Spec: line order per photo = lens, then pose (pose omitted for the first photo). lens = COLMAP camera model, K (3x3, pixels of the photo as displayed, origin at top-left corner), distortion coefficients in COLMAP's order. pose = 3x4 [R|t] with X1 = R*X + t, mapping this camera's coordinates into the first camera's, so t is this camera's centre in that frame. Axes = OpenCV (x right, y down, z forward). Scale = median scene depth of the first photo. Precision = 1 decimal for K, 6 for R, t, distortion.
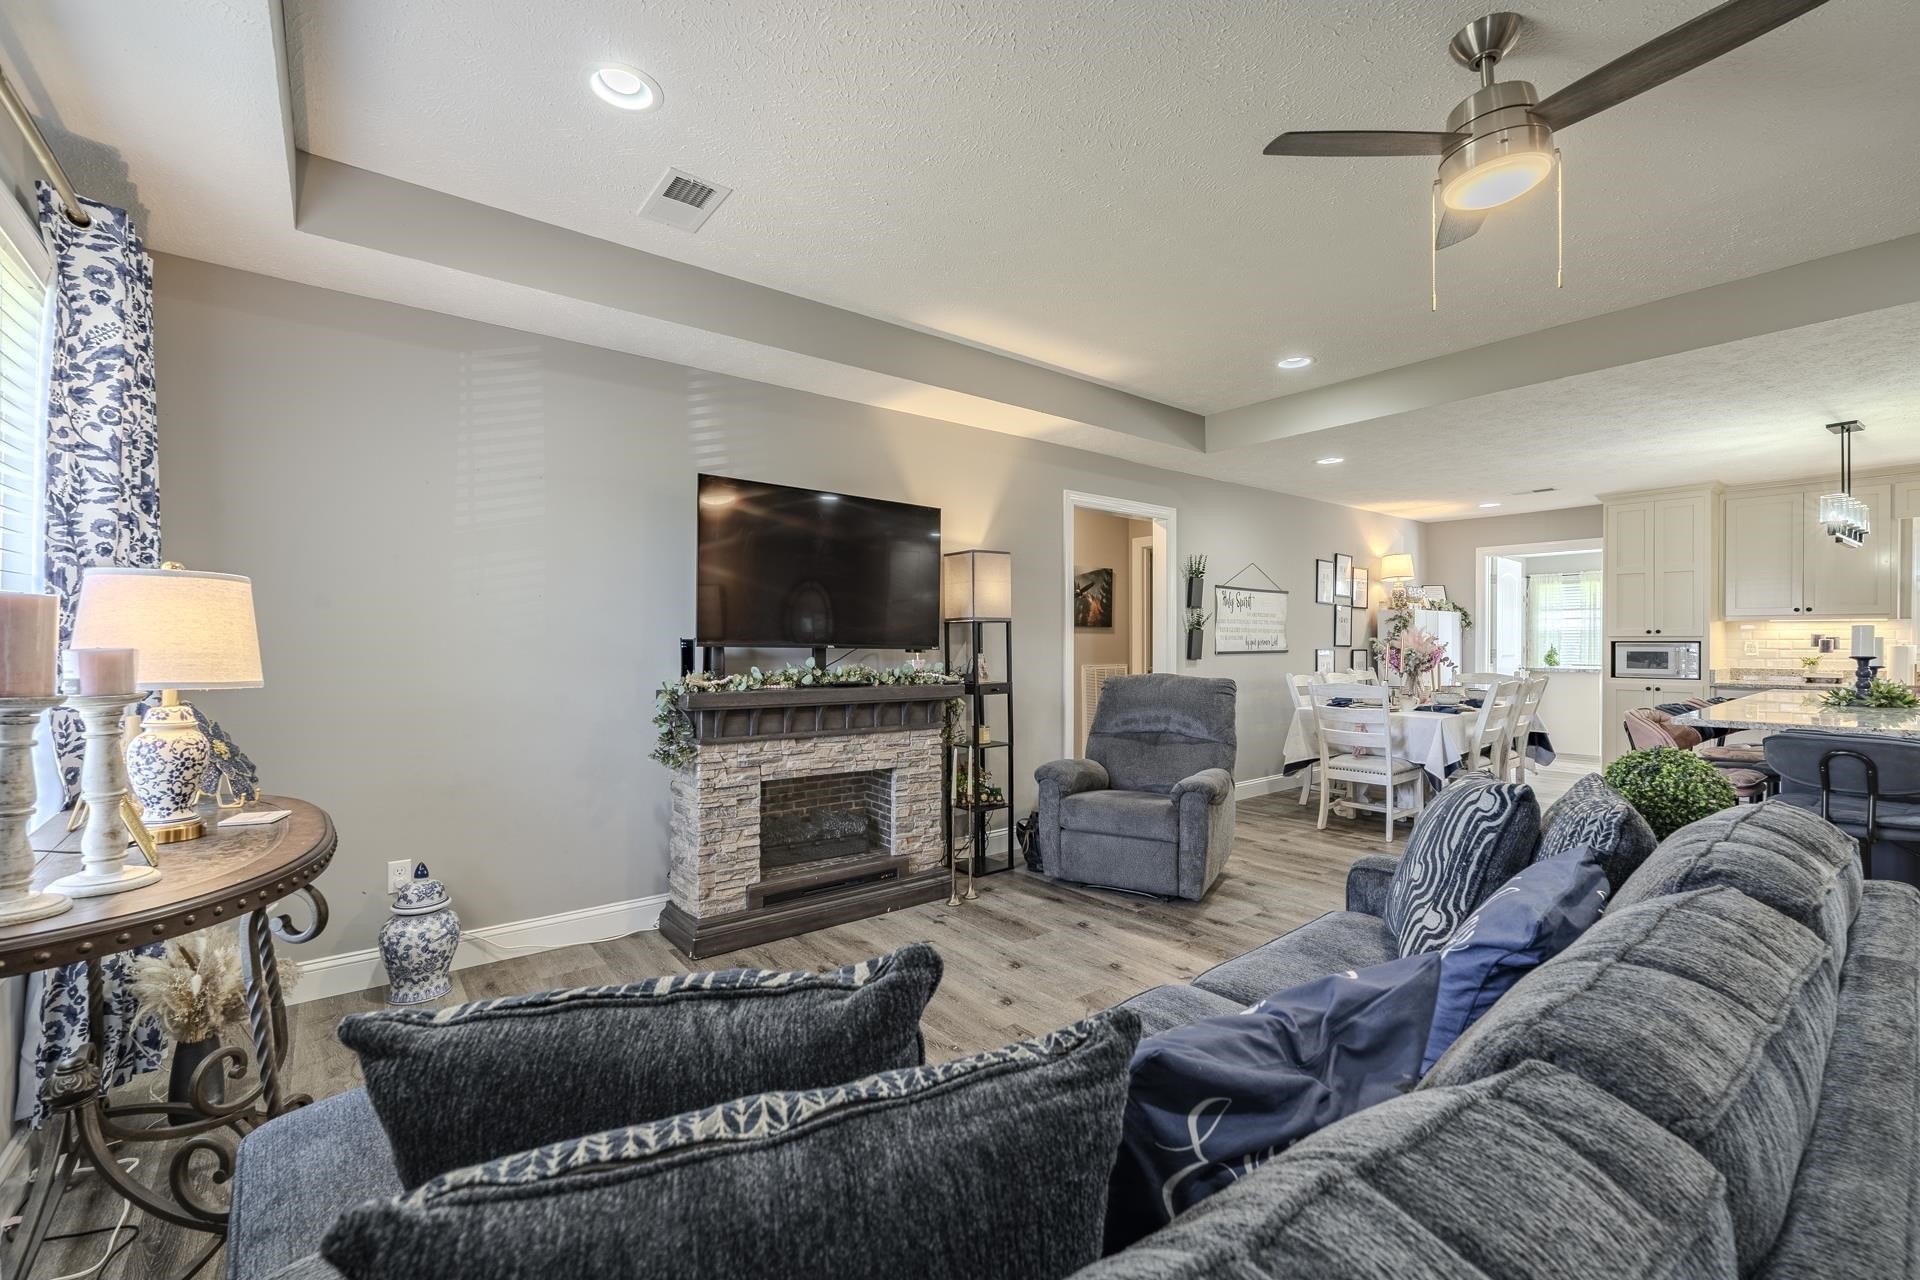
lens RADIAL K [[791.5, 0, 953.8], [0, 791.5, 645.9], [0, 0, 1]] dist [0.000097, -0.001152]
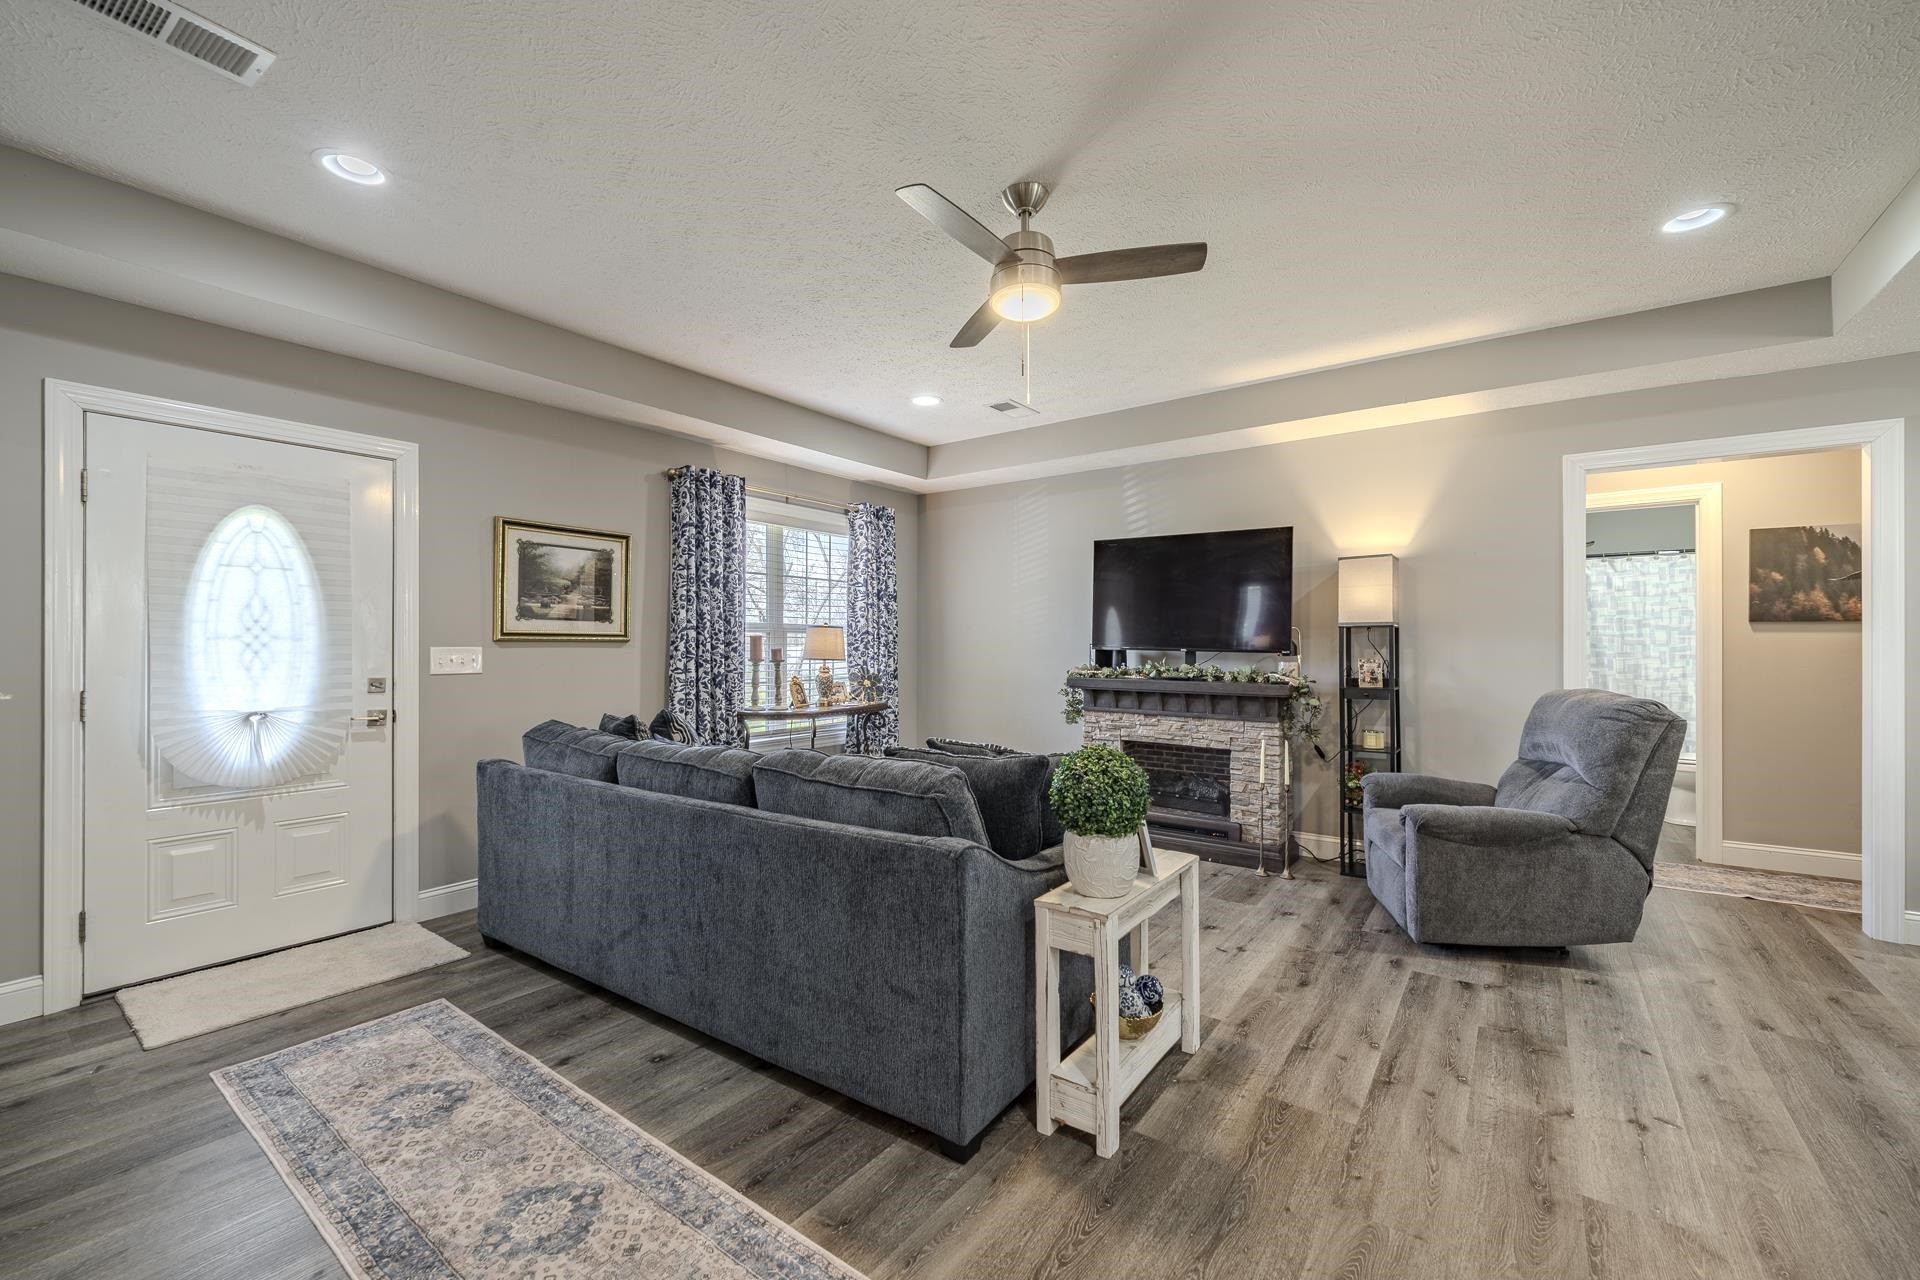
lens RADIAL K [[791.5, 0, 965.4], [0, 791.5, 640.5], [0, 0, 1]] dist [0.000097, -0.001152]
pose [[0.280244, -0.005537, -0.959913, 0.978161], [-0.004642, 0.999964, -0.007123, -0.003703], [0.959918, 0.006453, 0.280208, 0.264743]]
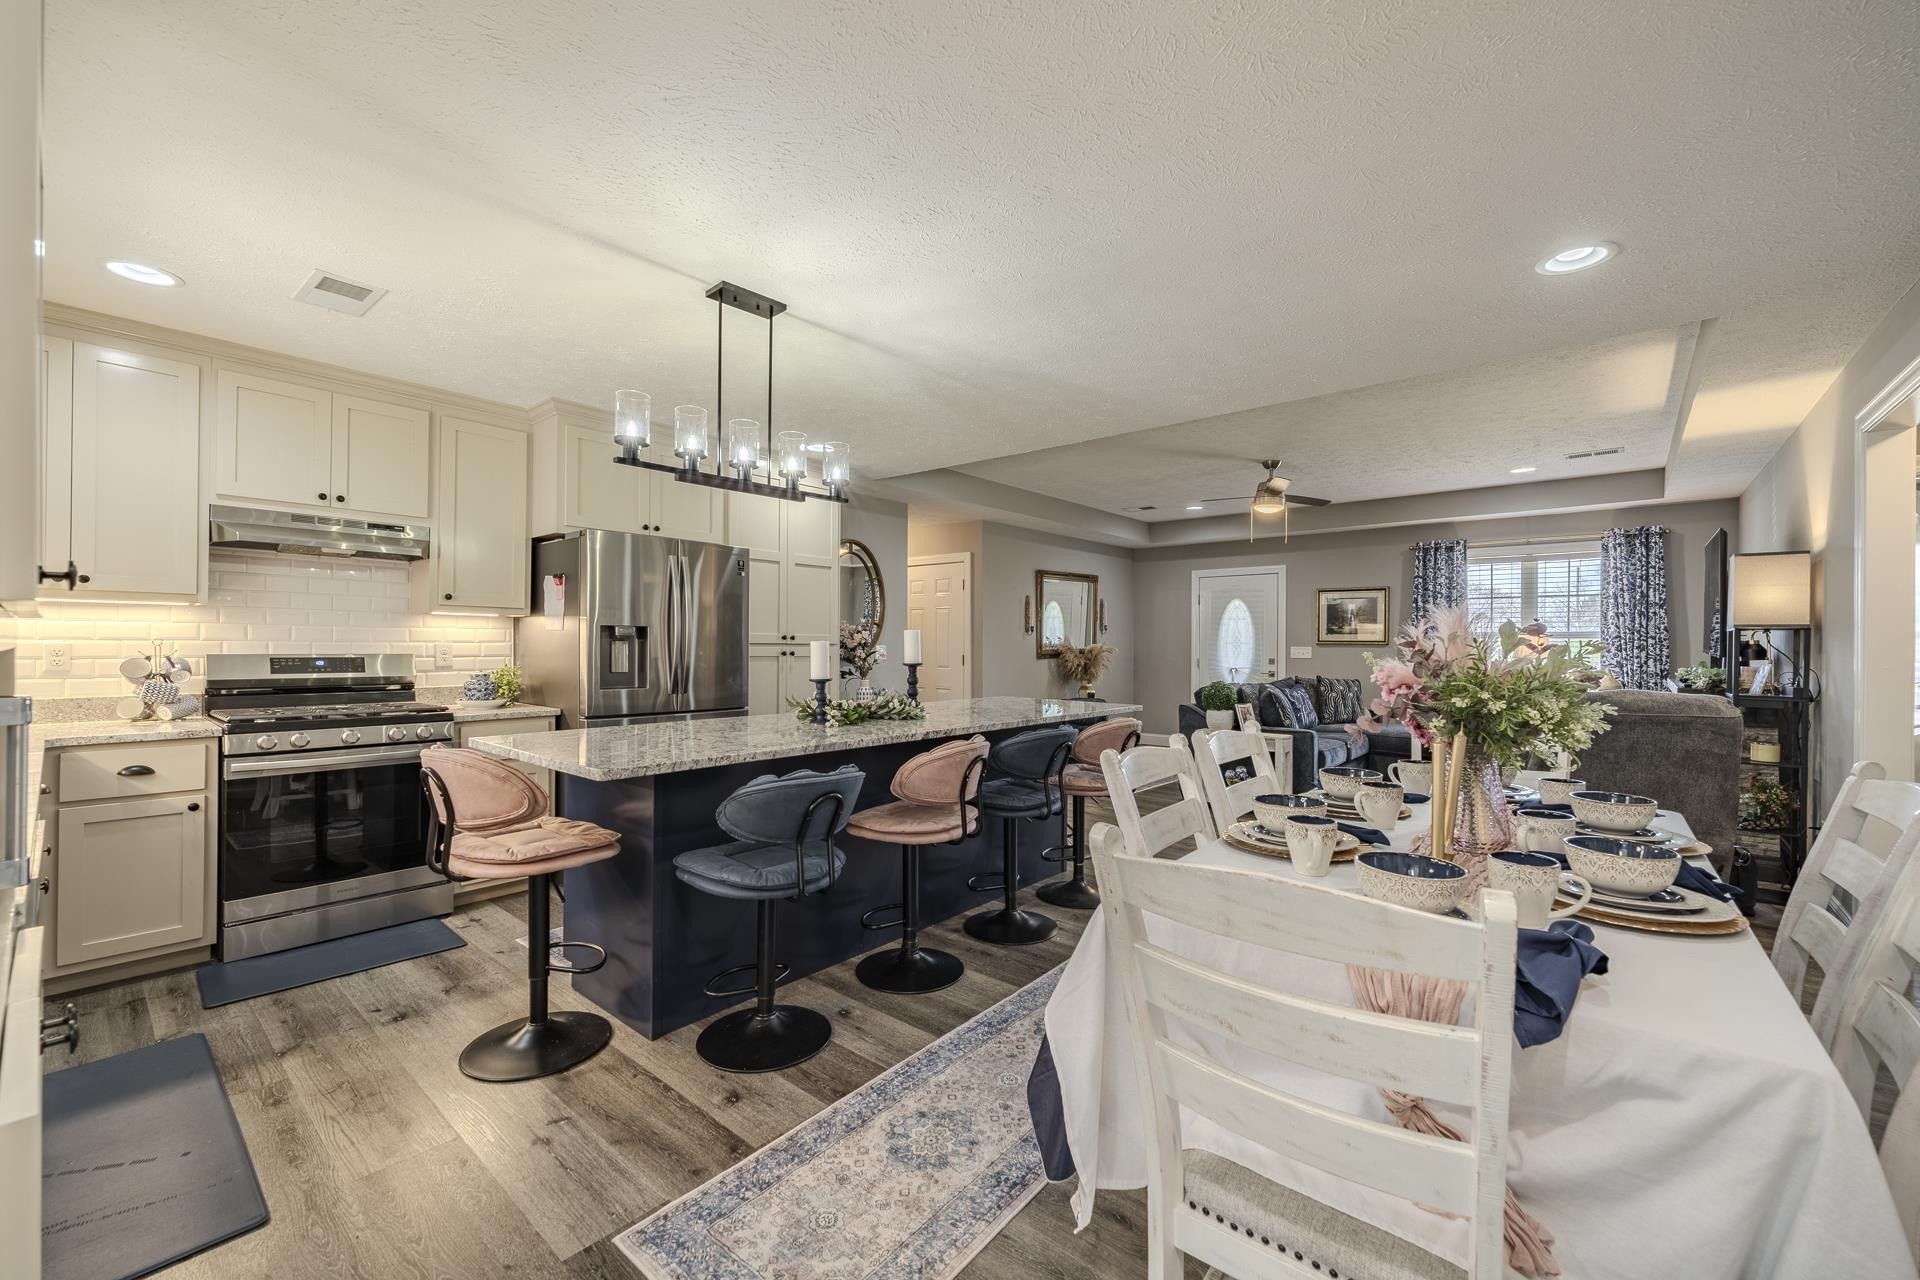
lens RADIAL K [[776.2, 0, 953.6], [0, 776.2, 643.0], [0, 0, 1]] dist [0.000773, -0.000996]
pose [[-0.979523, -0.004688, -0.201277, 1.314343], [-0.005617, 0.999976, 0.004045, -0.014636], [0.201253, 0.005093, -0.979526, 1.958930]]
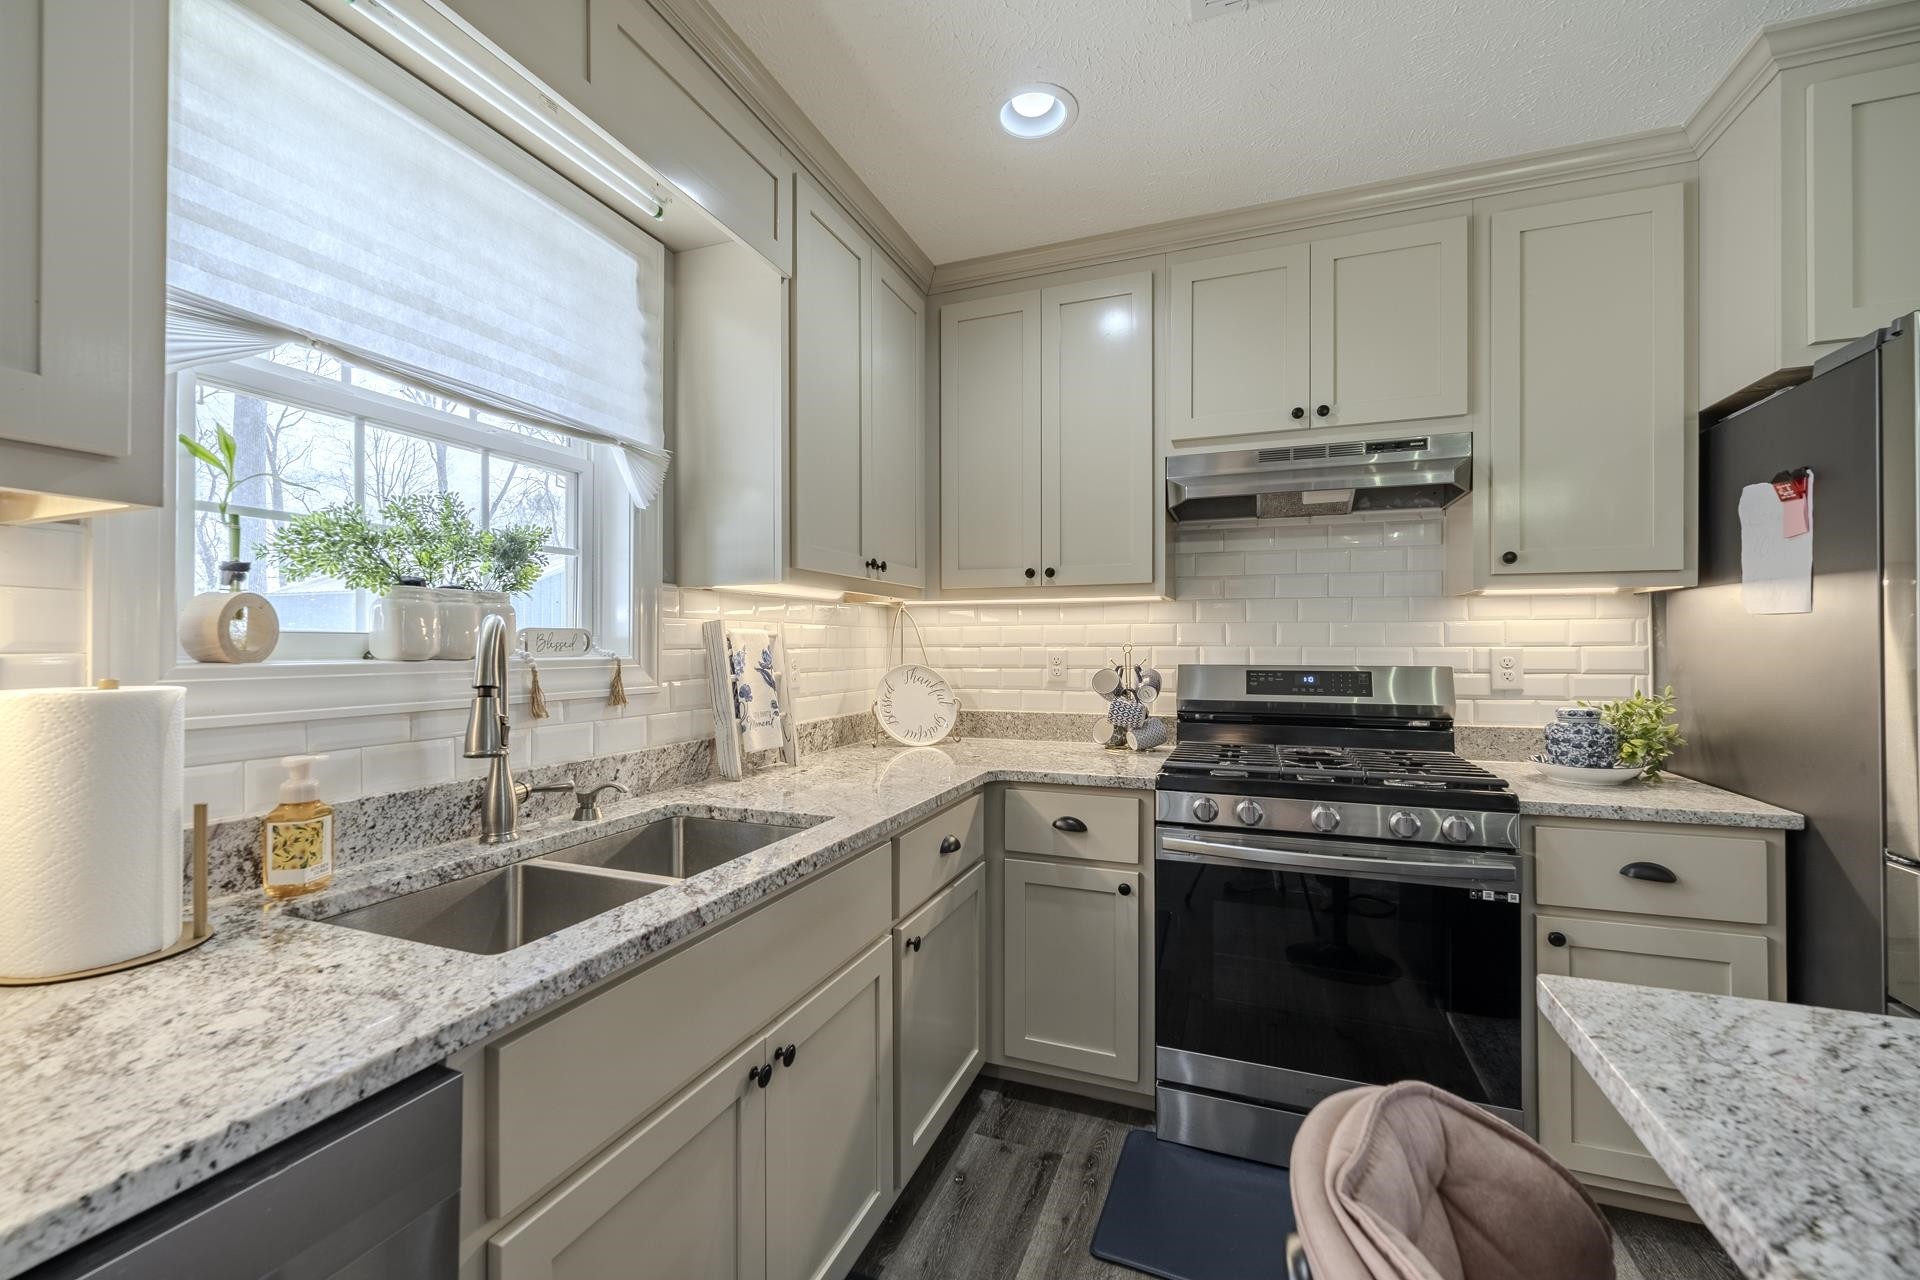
lens RADIAL K [[776.2, 0, 964.8], [0, 776.2, 643.4], [0, 0, 1]] dist [0.000773, -0.000996]
pose [[-0.523727, 0.006017, 0.851865, 1.502334], [0.009245, 0.999956, -0.001379, -0.012394], [-0.851836, 0.007154, -0.523760, 1.424041]]
